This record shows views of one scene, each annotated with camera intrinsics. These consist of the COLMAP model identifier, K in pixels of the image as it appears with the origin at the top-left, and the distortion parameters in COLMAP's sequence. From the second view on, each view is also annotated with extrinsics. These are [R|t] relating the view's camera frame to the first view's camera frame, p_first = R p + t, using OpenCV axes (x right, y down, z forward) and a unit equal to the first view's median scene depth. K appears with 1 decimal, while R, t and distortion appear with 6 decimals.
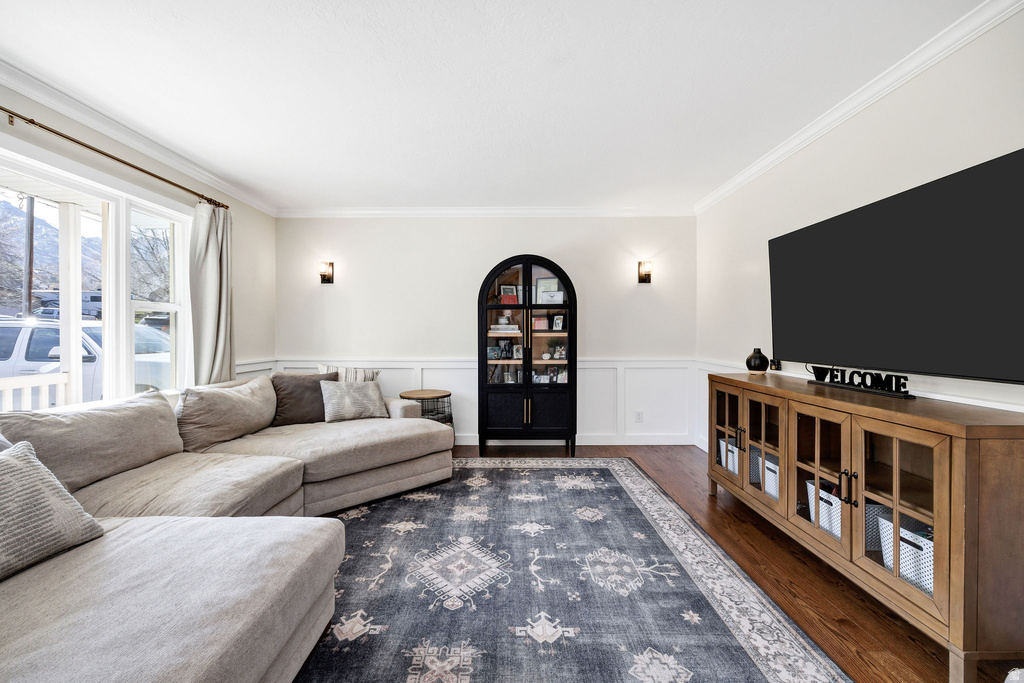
lens RADIAL K [[417.6, 0, 513.5], [0, 417.6, 337.7], [0, 0, 1]] dist [-0.004663, -0.000197]
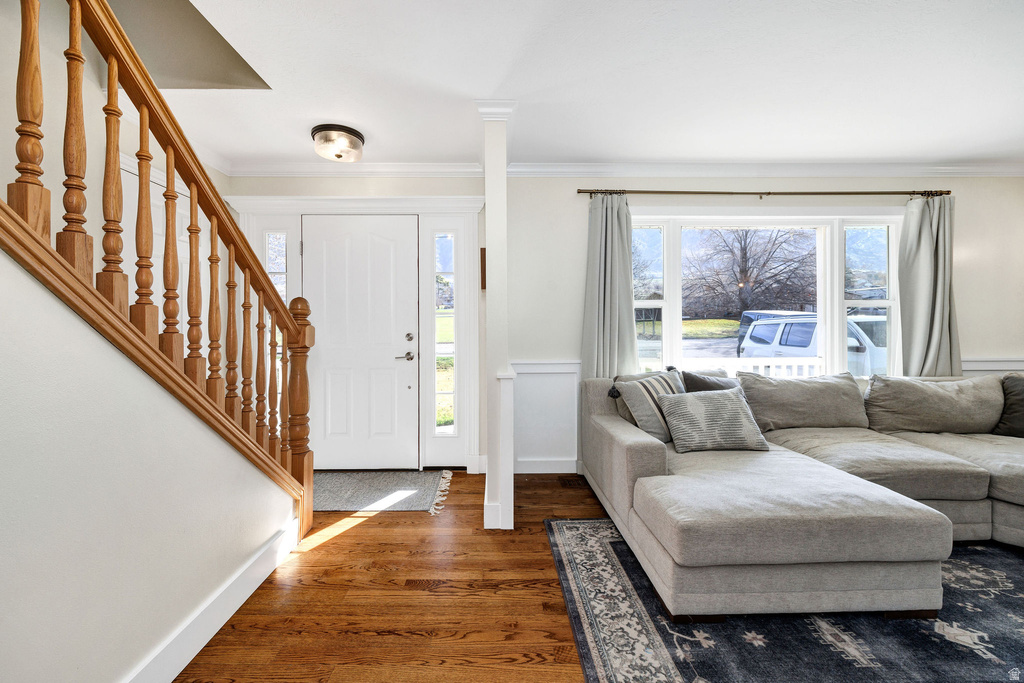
lens RADIAL K [[417.6, 0, 510.1], [0, 417.6, 332.2], [0, 0, 1]] dist [-0.004663, -0.000197]
pose [[0.035895, 0.005241, -0.999342, 0.322087], [-0.003426, 0.999981, 0.005121, 0.002848], [0.999350, 0.003240, 0.035912, -0.037349]]
